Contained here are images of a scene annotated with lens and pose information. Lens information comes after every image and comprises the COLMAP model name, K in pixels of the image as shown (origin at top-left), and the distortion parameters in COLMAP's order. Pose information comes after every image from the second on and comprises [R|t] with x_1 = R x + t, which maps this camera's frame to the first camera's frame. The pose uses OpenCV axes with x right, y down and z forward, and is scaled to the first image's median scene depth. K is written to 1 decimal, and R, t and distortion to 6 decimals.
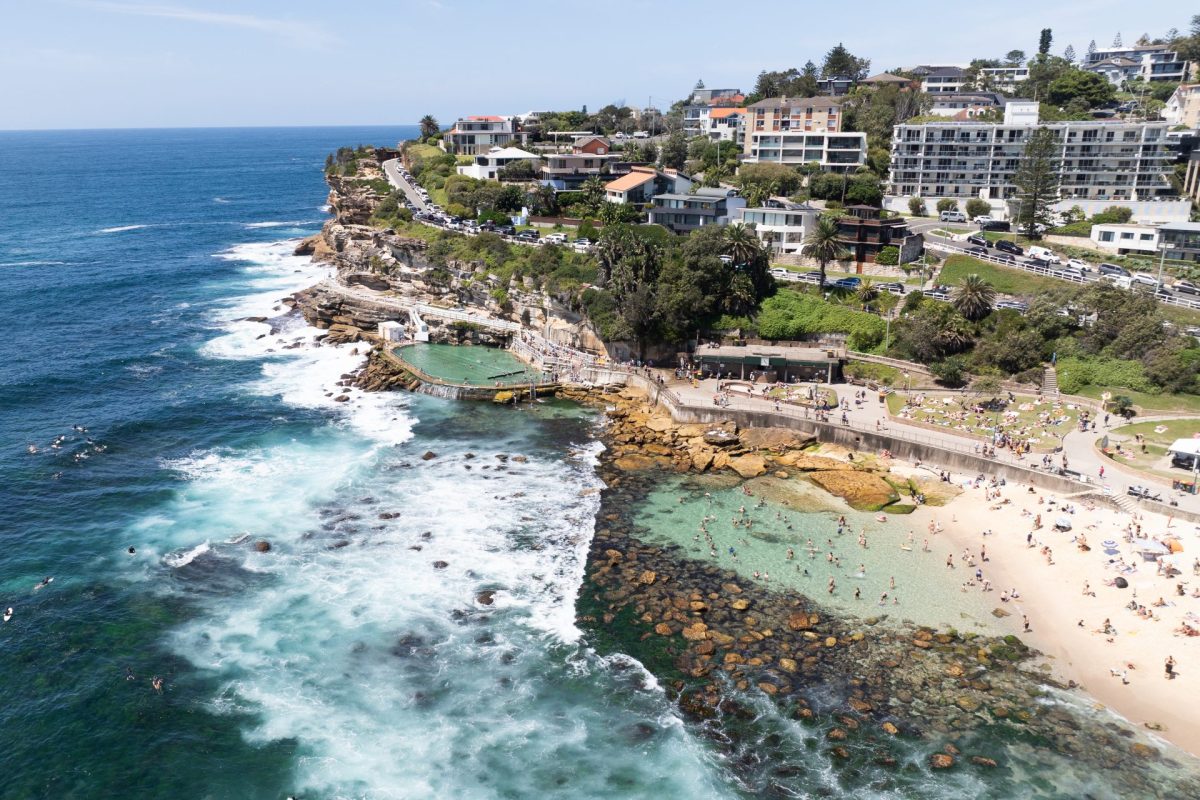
lens RADIAL K [[830.2, 0, 600.7], [0, 830.2, 343.0], [0, 0, 1]] dist [-0.074948, 0.093572]
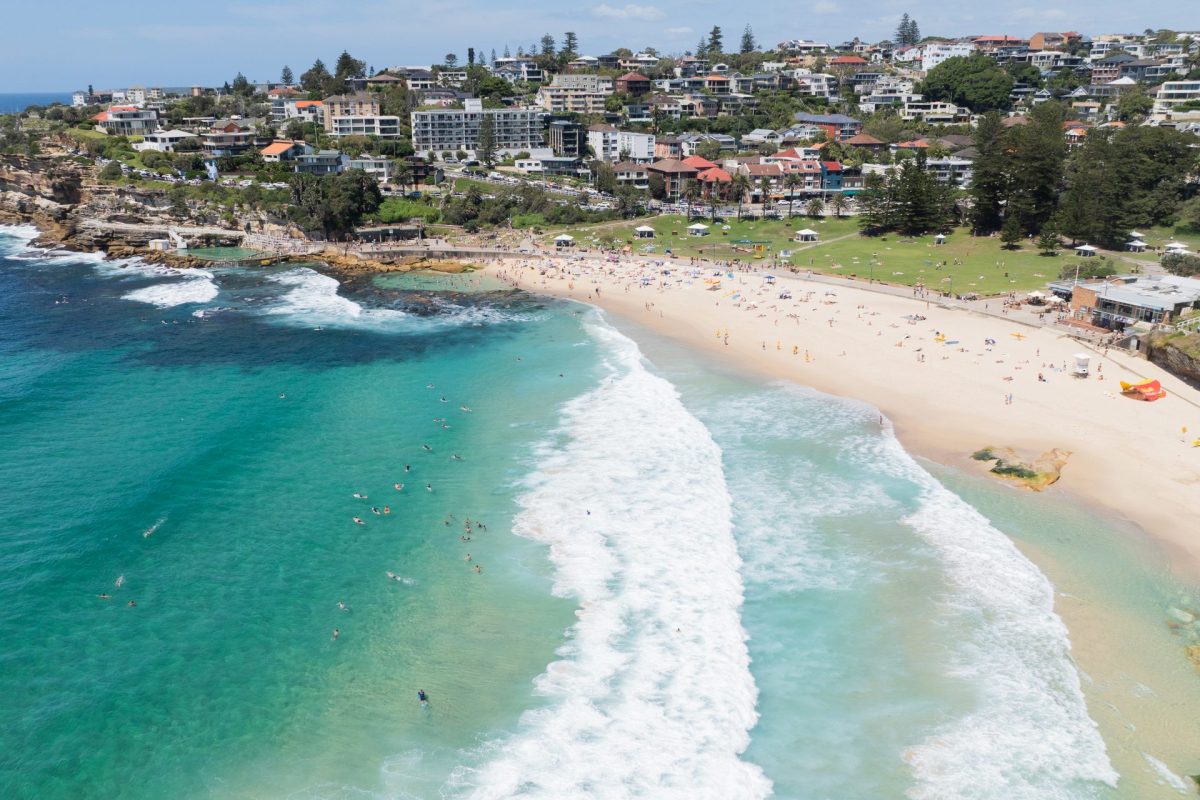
lens RADIAL K [[1086.8, 0, 600.0], [0, 1086.8, 400.0], [0, 0, 1]] dist [0.007764, -0.100996]
pose [[0.807093, -0.164773, 0.566966, -0.826028], [0.144789, 0.986183, 0.080495, 0.245633], [-0.572395, 0.017123, 0.819799, -1.279227]]
